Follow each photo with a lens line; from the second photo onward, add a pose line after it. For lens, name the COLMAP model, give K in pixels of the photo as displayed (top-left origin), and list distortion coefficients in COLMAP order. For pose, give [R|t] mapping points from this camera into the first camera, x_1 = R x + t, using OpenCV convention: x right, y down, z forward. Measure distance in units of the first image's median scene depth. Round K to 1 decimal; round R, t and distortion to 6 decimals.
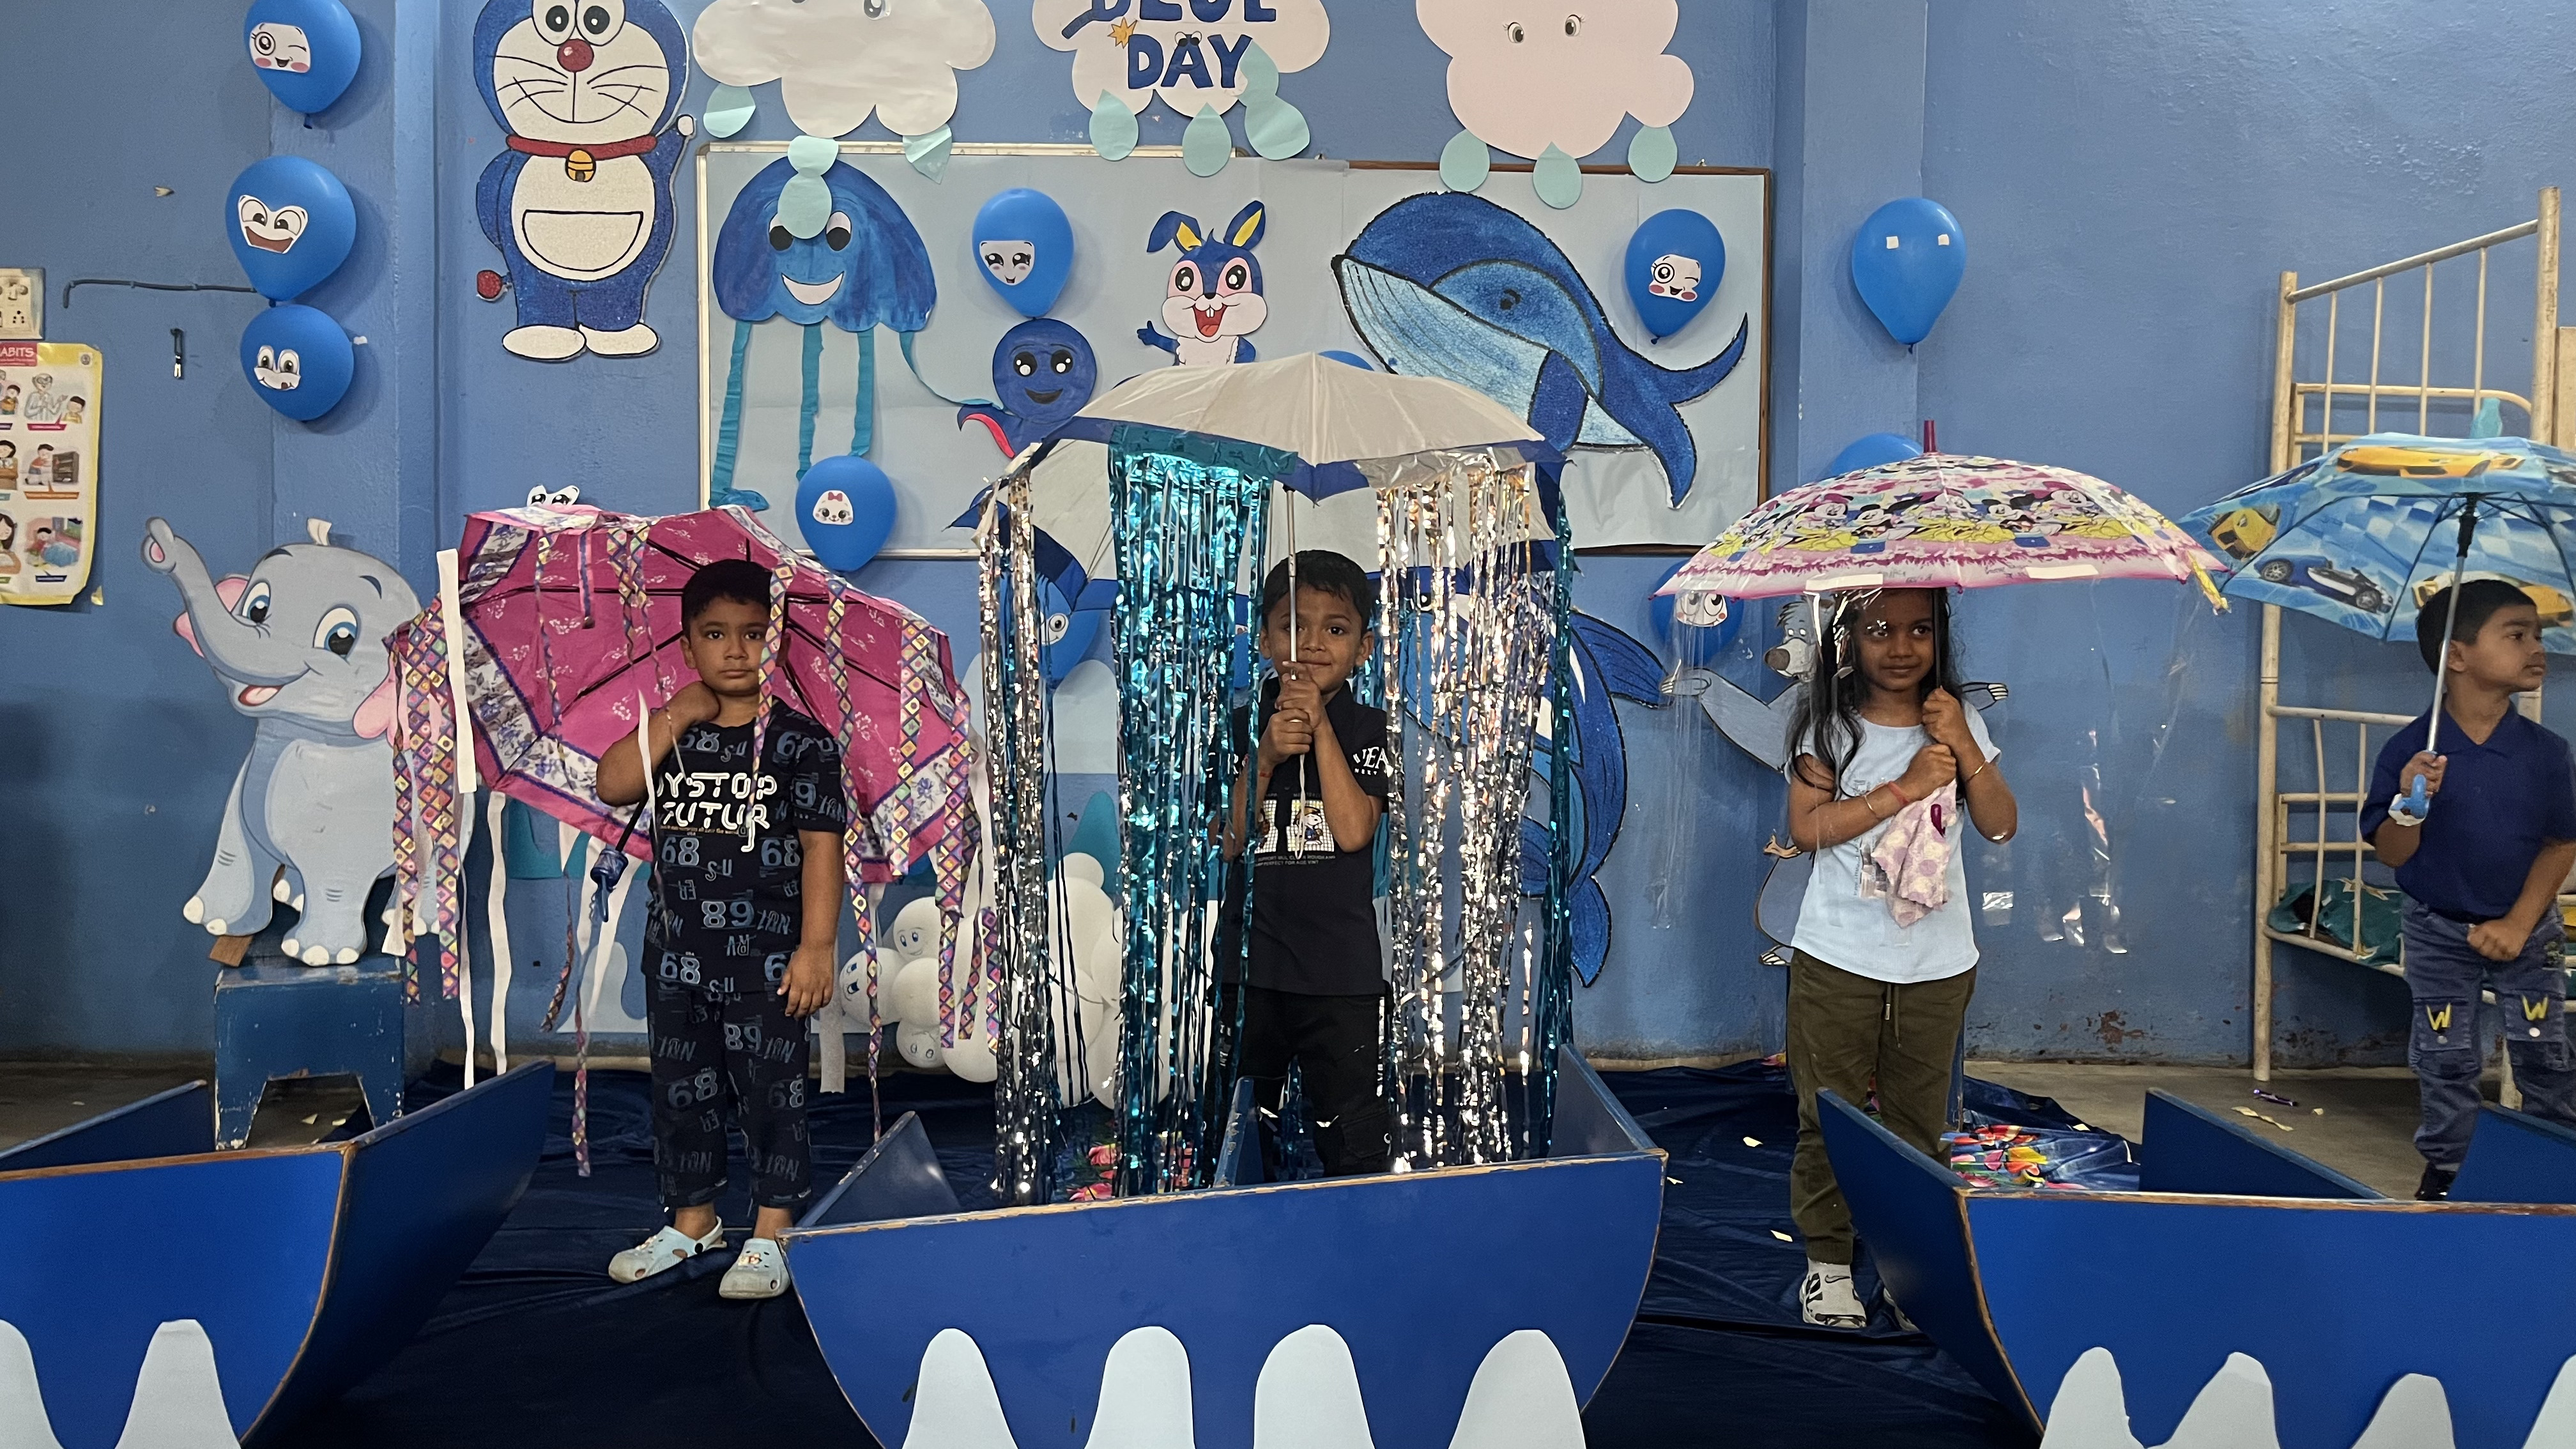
lens RADIAL K [[2024.2, 0, 1277.3], [0, 2024.2, 694.6], [0, 0, 1]] dist [0.029791, -0.006455]
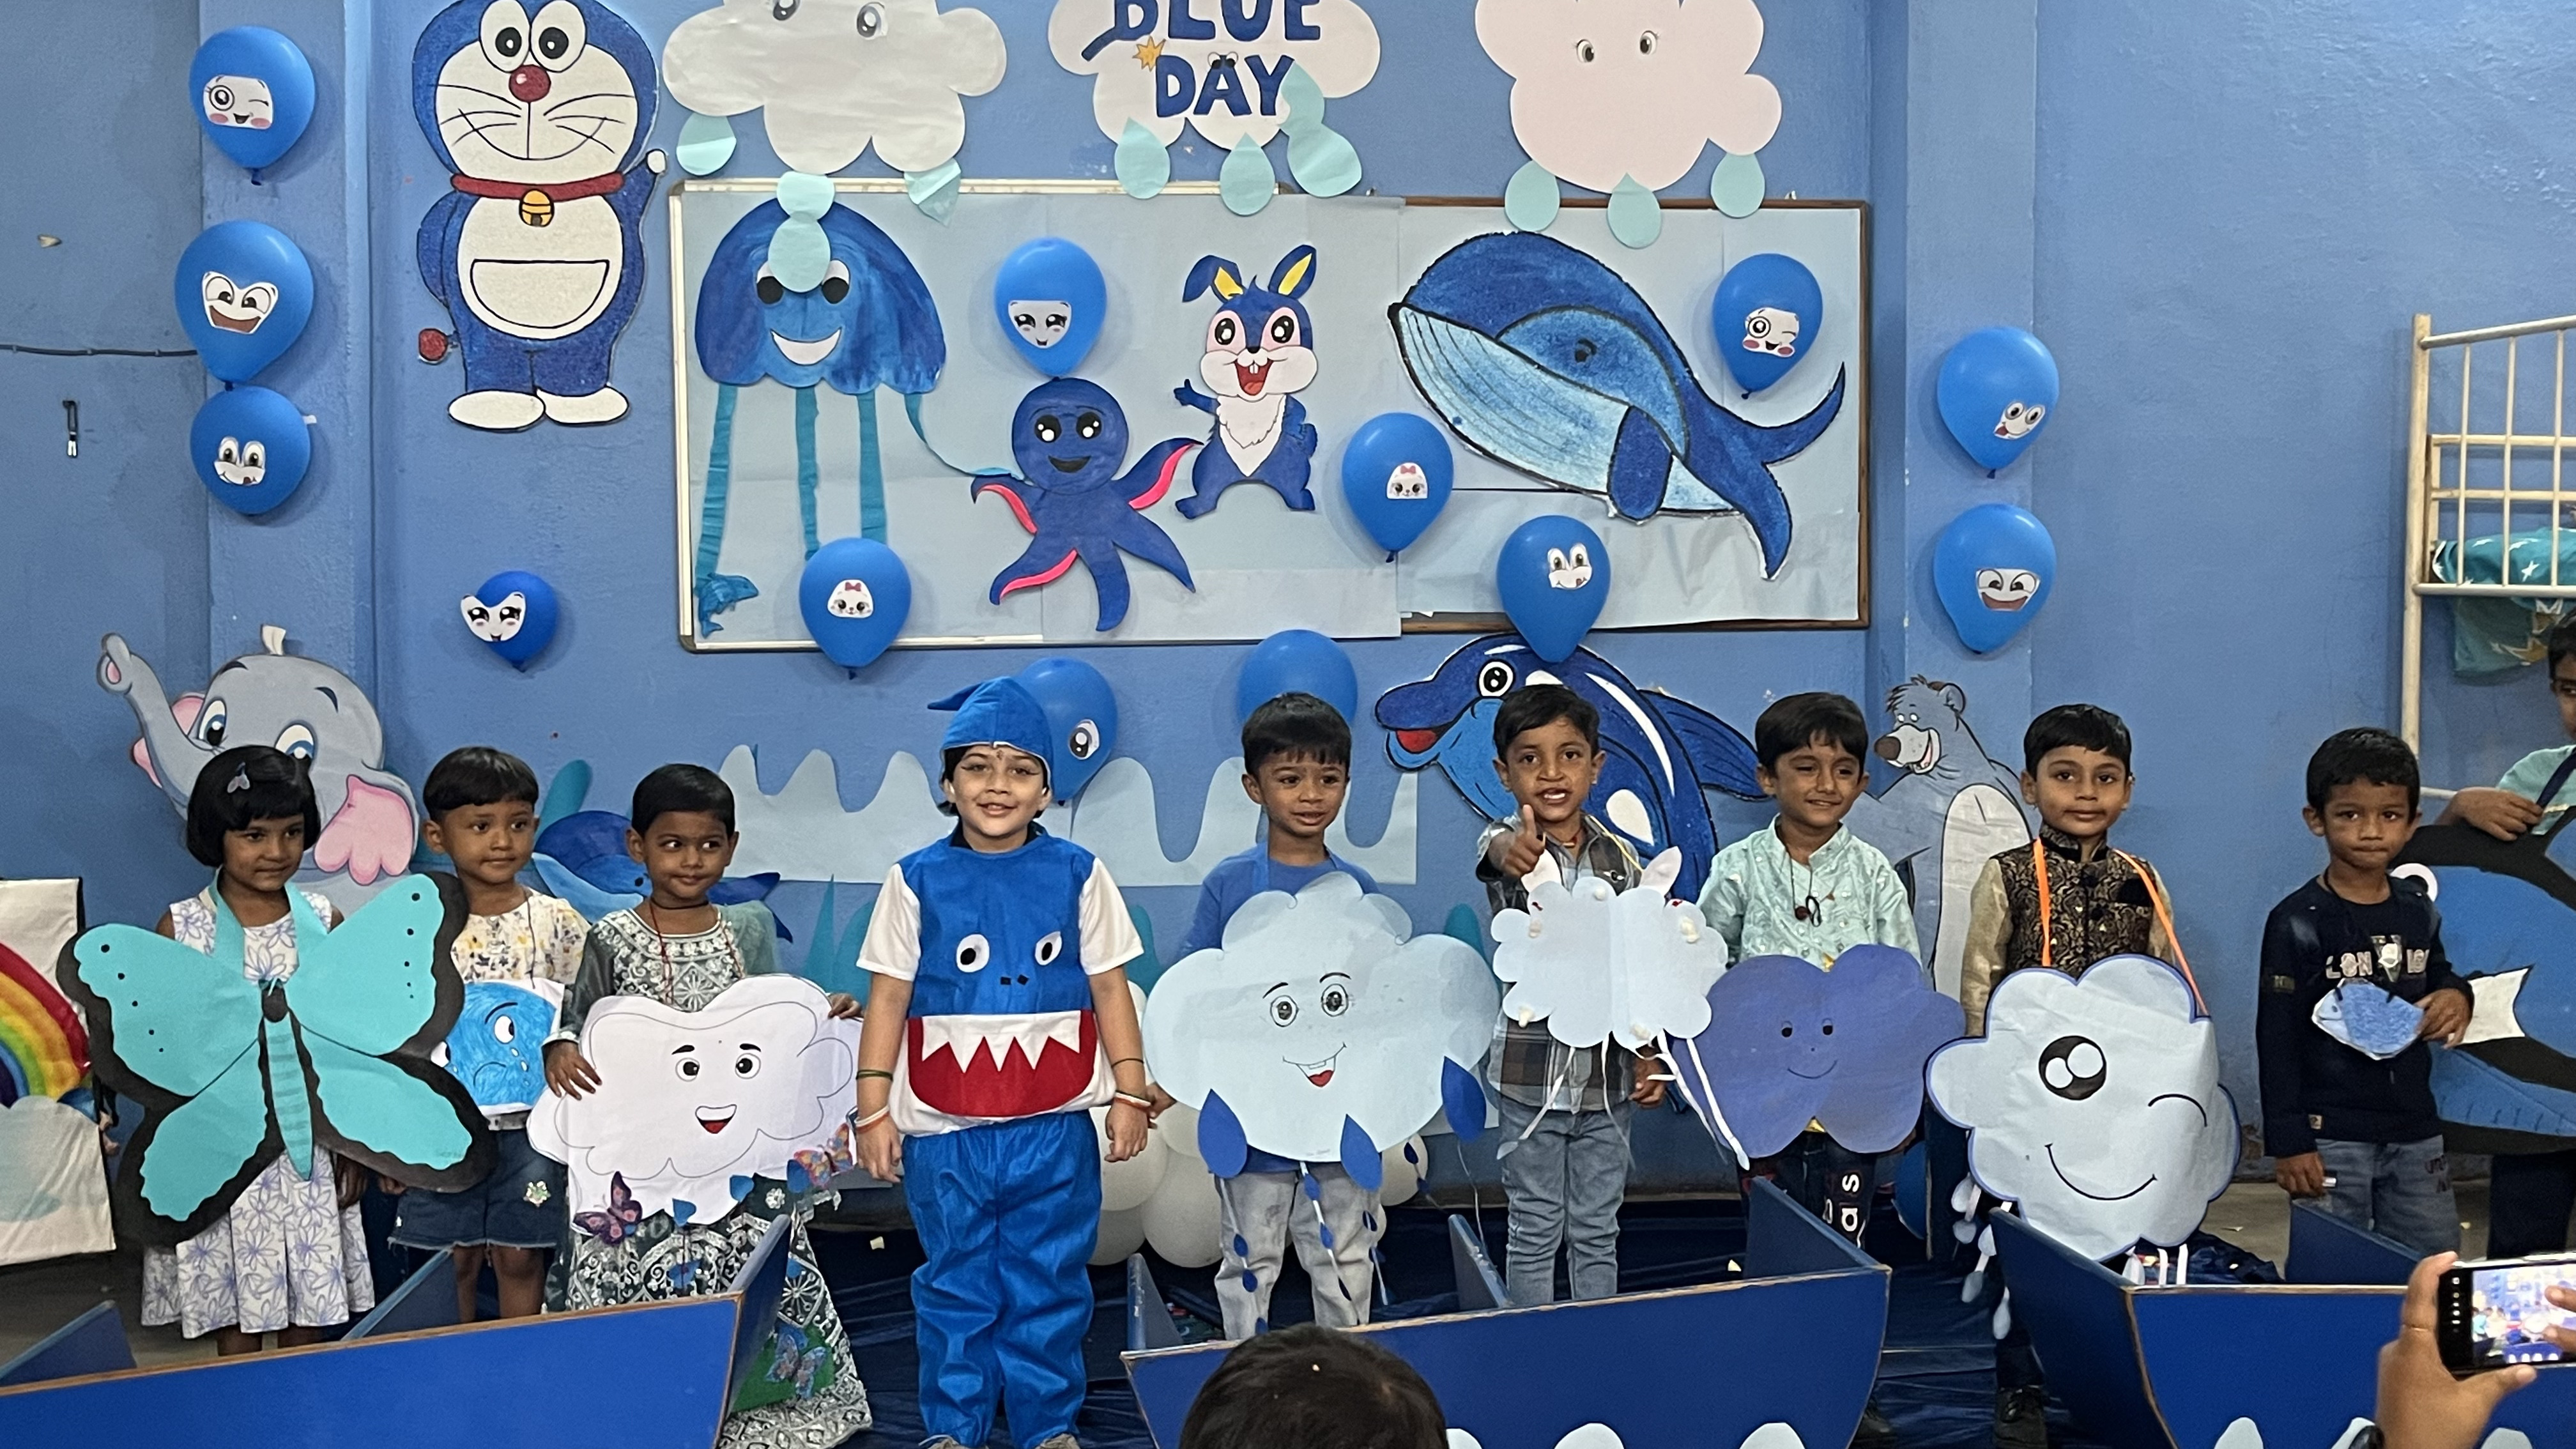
lens RADIAL K [[2987.3, 0, 1283.8], [0, 2987.3, 670.9], [0, 0, 1]] dist [0.116891, -0.351371]
pose [[0.996487, -0.016455, 0.082113, -0.130690], [0.016804, 0.999852, -0.003564, -0.050455], [-0.082043, 0.004931, 0.996617, -0.314675]]
